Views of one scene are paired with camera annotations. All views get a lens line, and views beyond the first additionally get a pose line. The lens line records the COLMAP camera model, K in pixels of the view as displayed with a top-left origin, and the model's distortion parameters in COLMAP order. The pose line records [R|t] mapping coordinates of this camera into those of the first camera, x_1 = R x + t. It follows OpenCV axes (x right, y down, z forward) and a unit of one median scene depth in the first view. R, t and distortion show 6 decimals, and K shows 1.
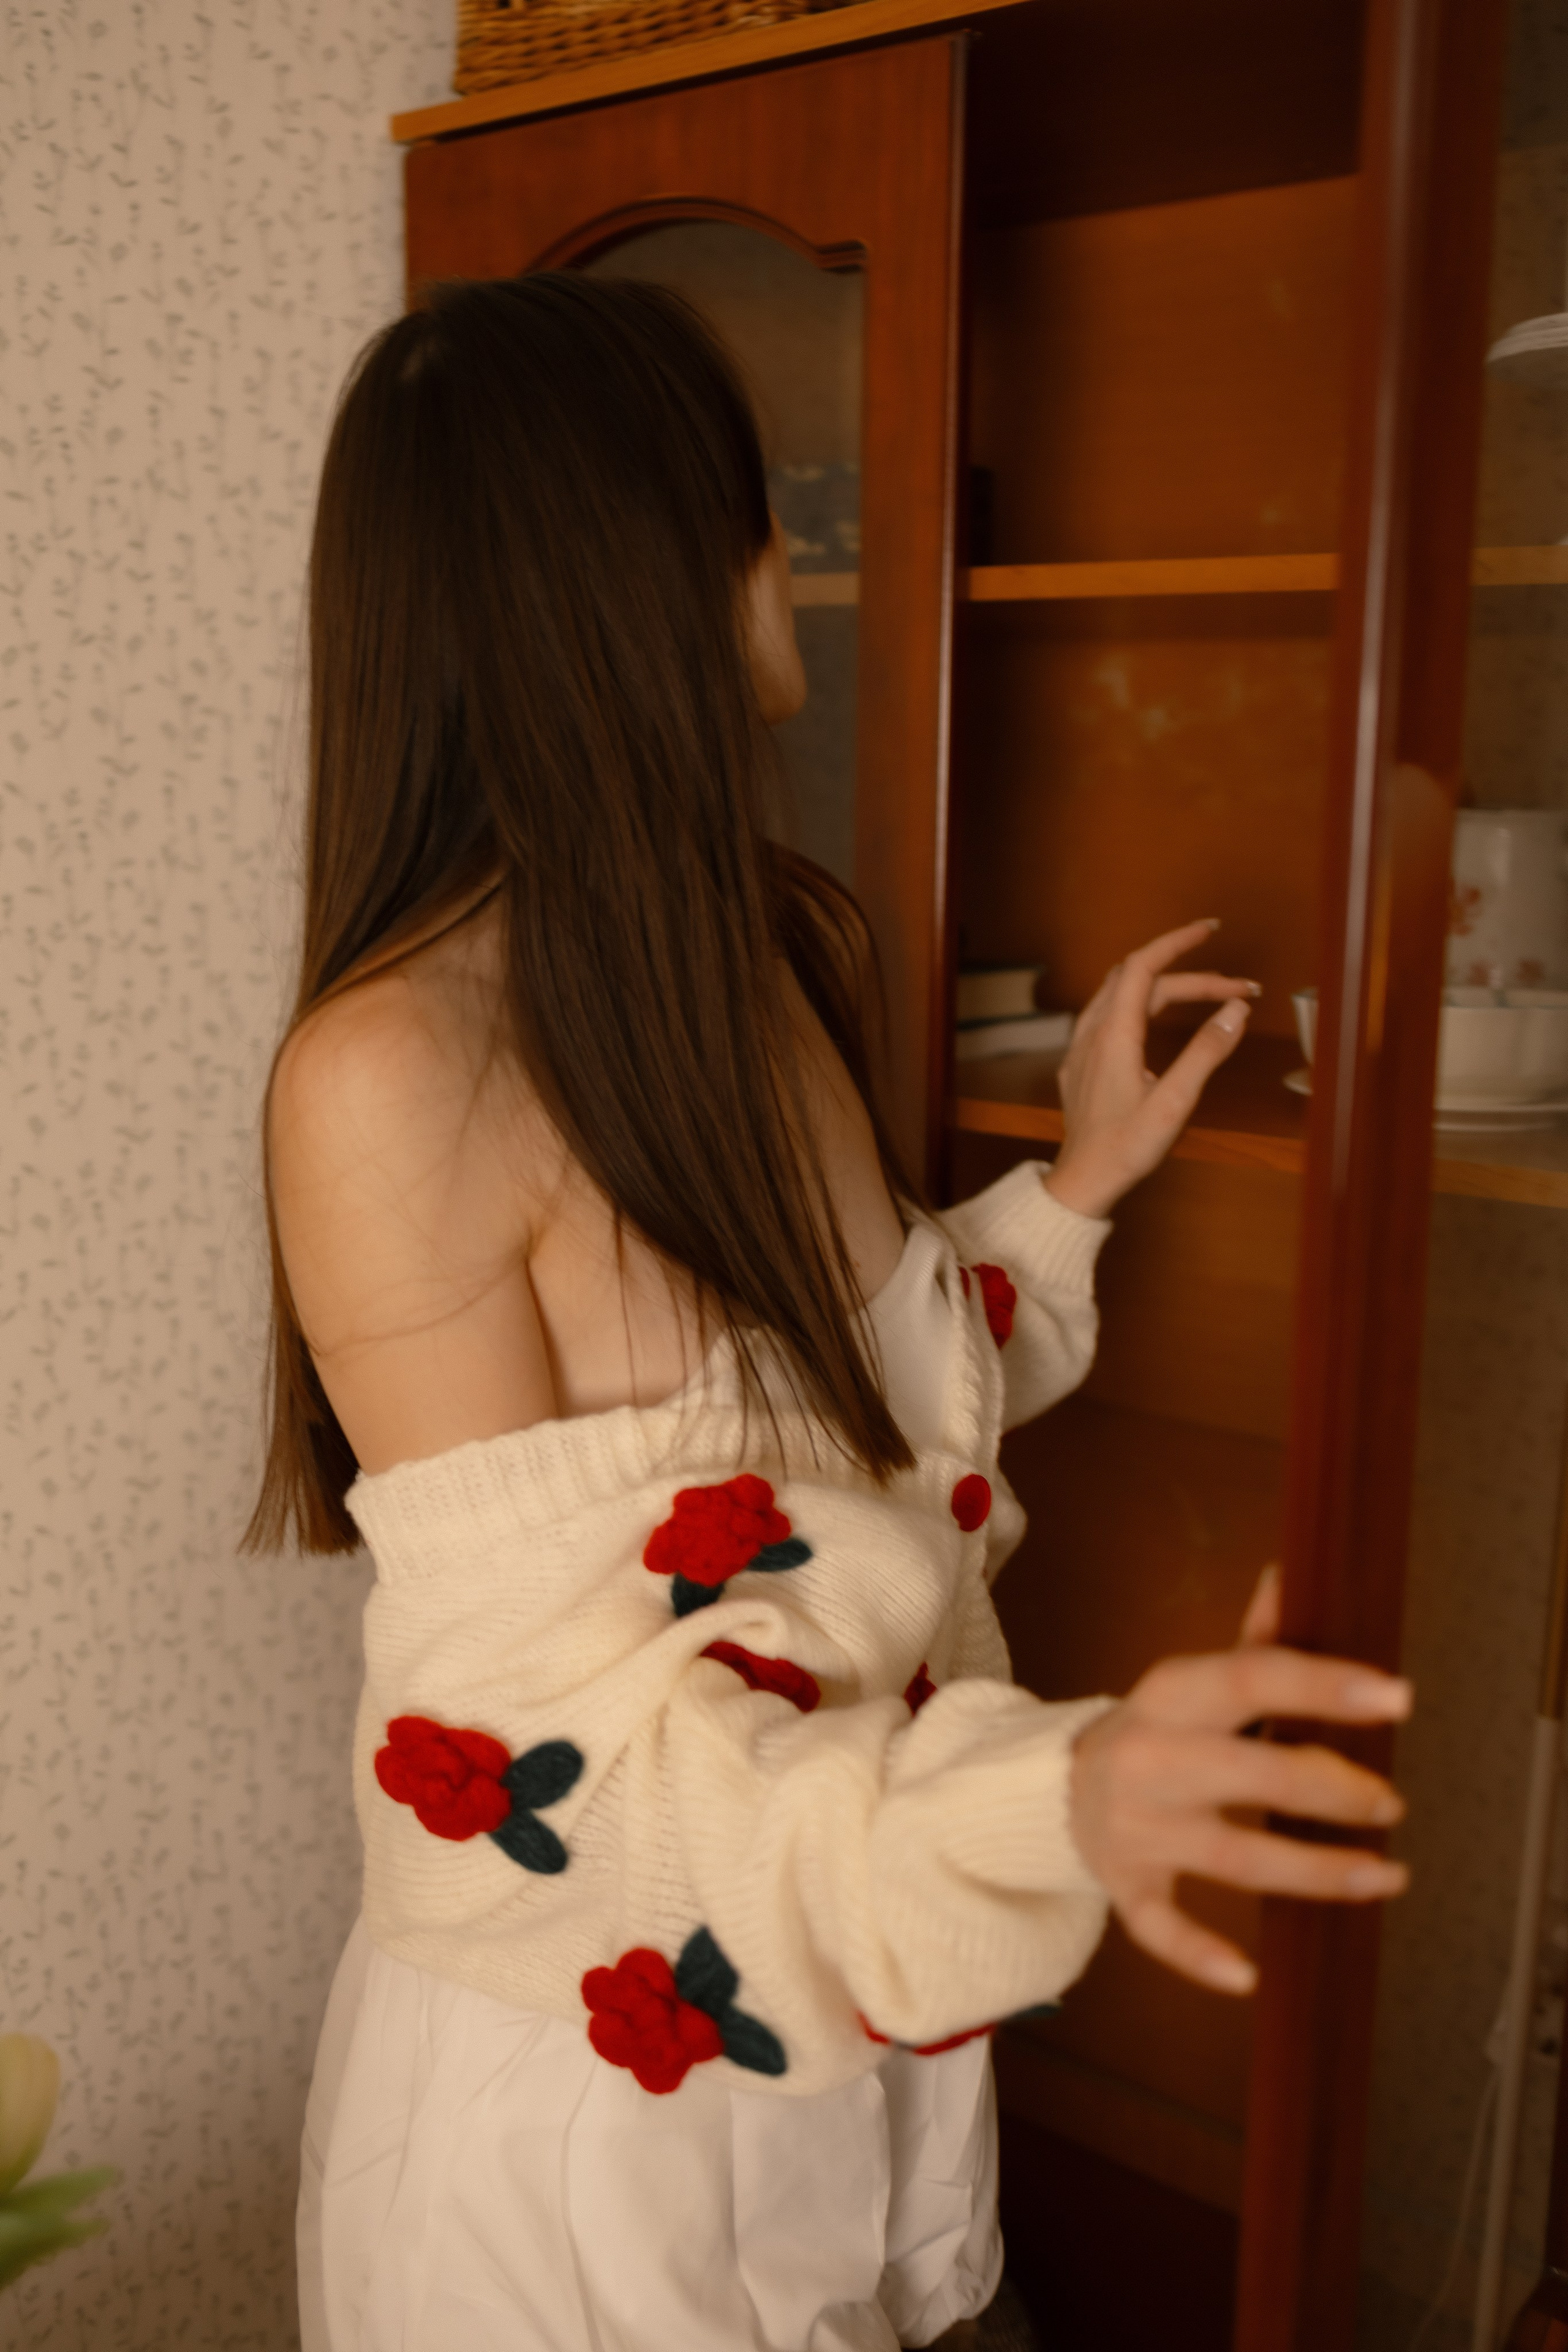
lens RADIAL K [[2331.1, 0, 780.0], [0, 2331.1, 1152.6], [0, 0, 1]] dist [0.003999, -0.001854]
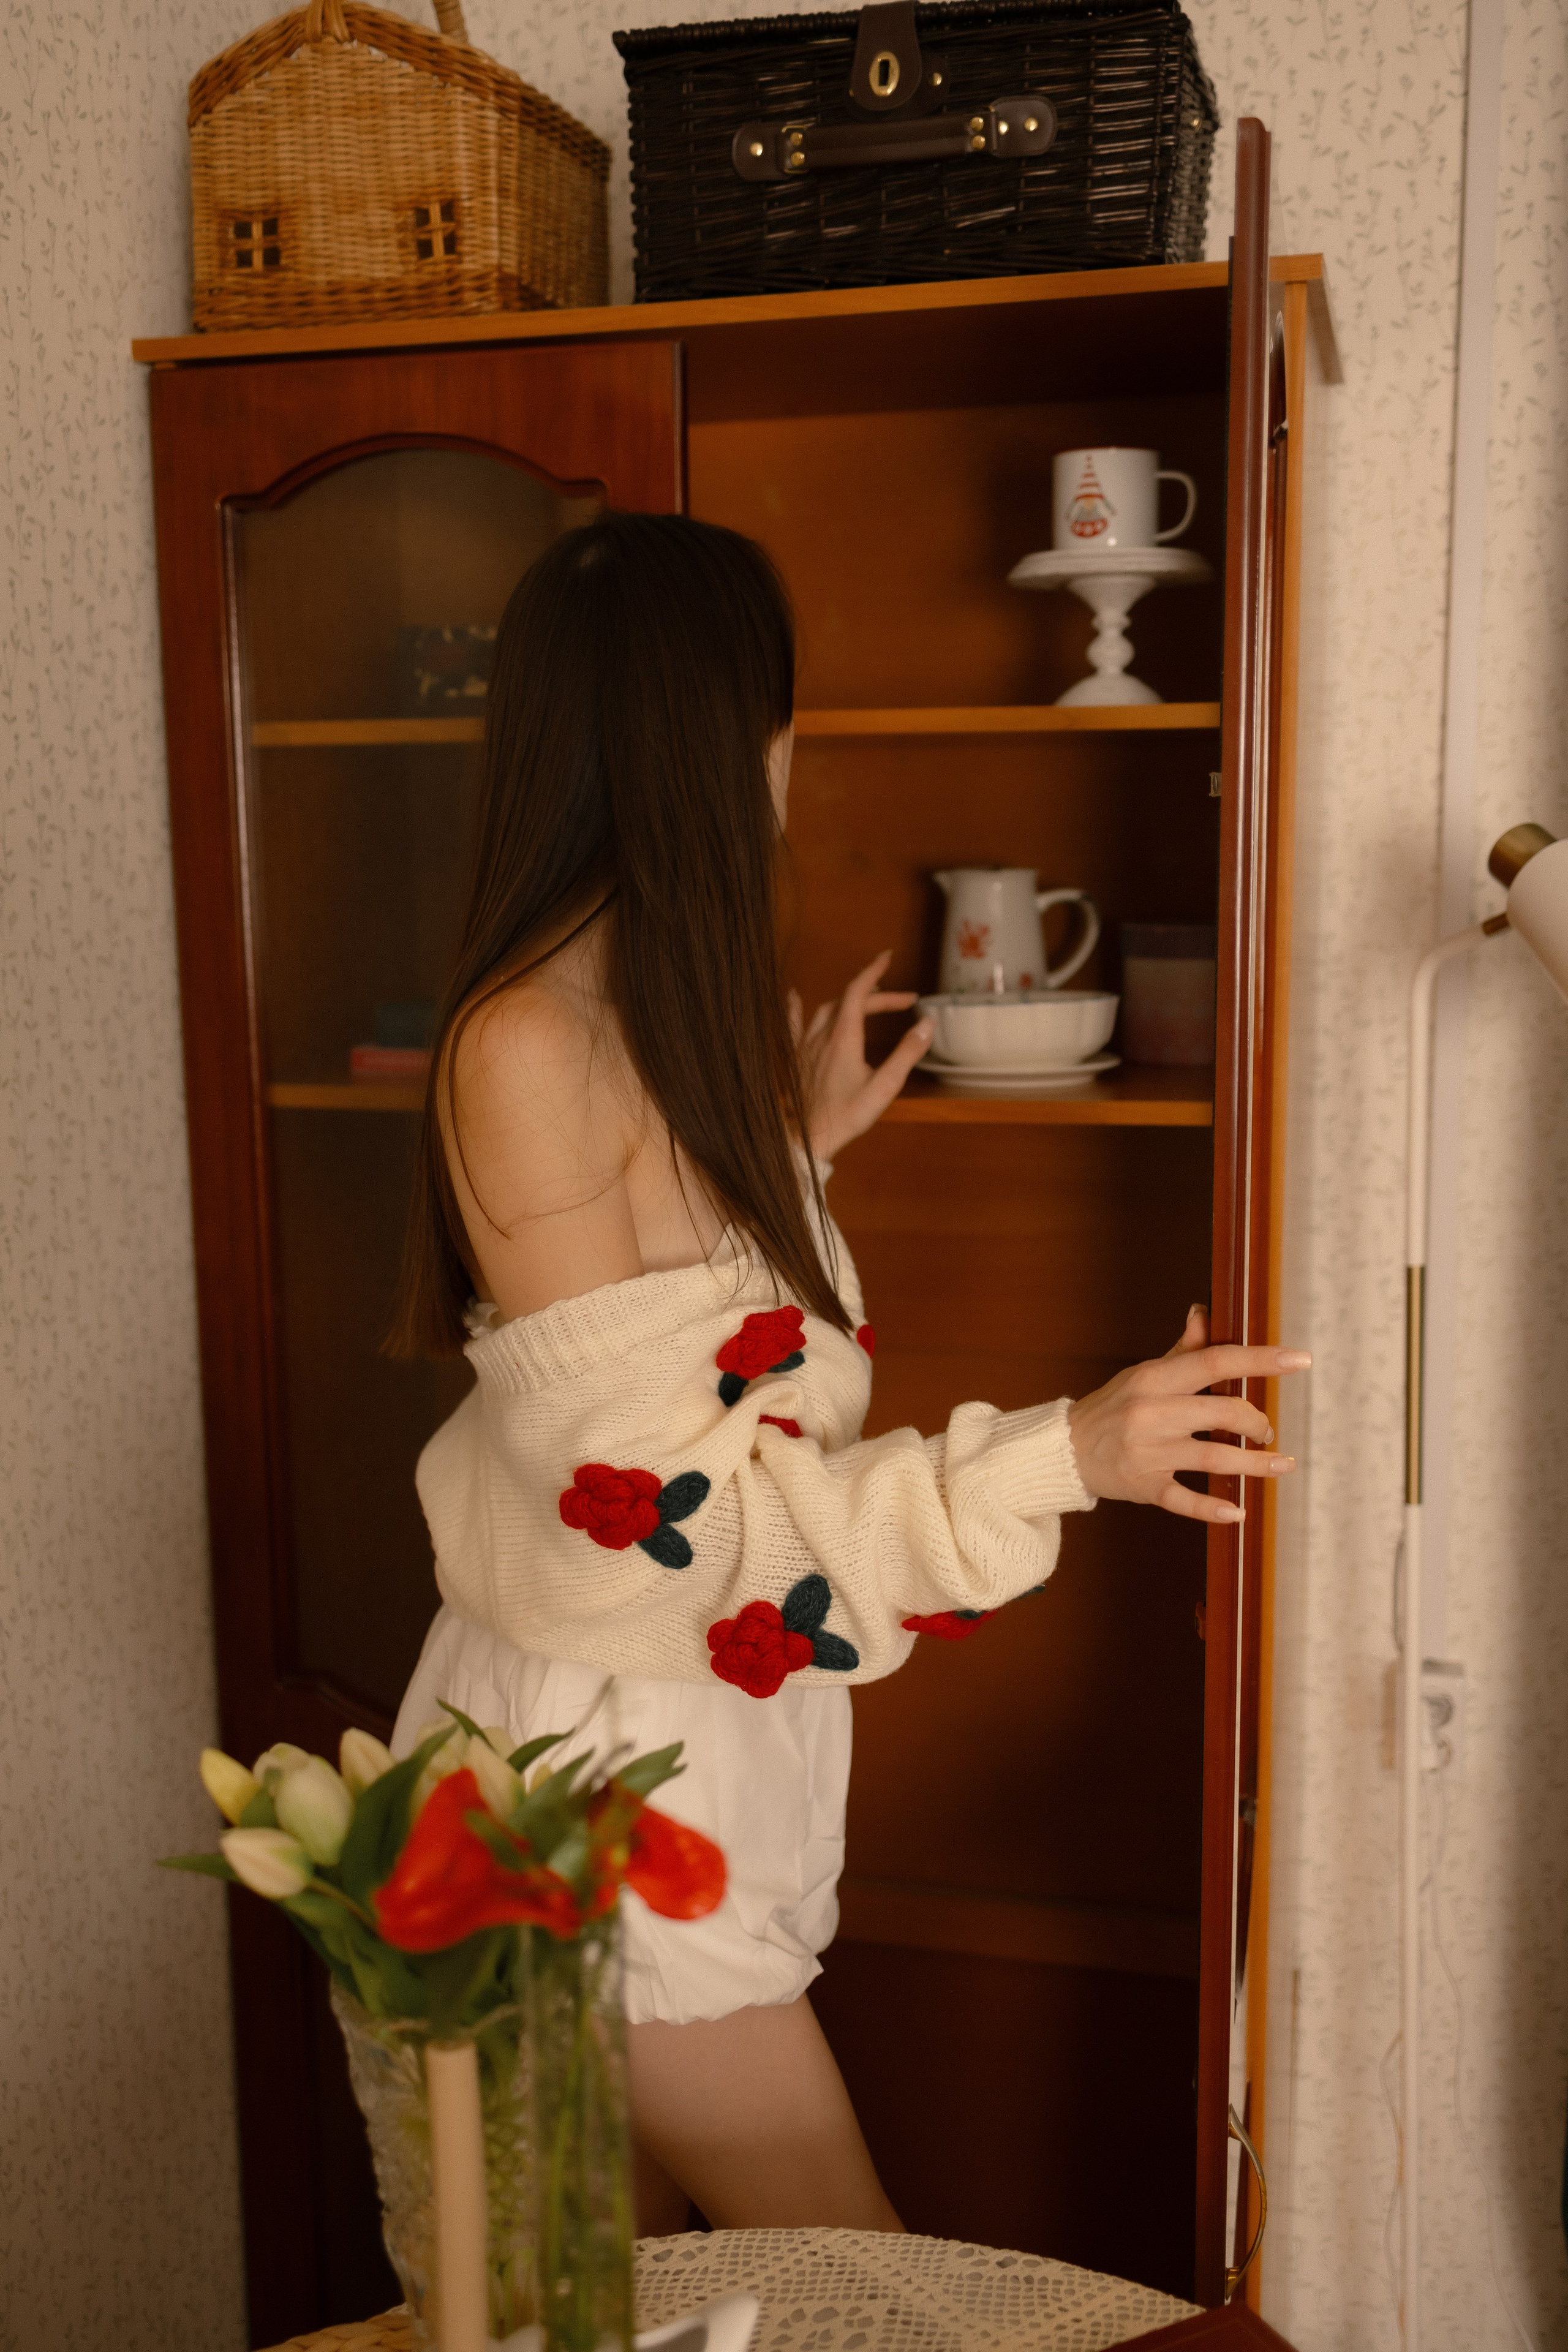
lens RADIAL K [[2342.8, 0, 778.9], [0, 2342.8, 1183.5], [0, 0, 1]] dist [-0.006633, 0.017207]
pose [[0.910309, -0.087902, 0.404487, -0.414565], [0.093156, 0.995629, 0.006718, 0.022378], [-0.403310, 0.031565, 0.914519, -0.263205]]
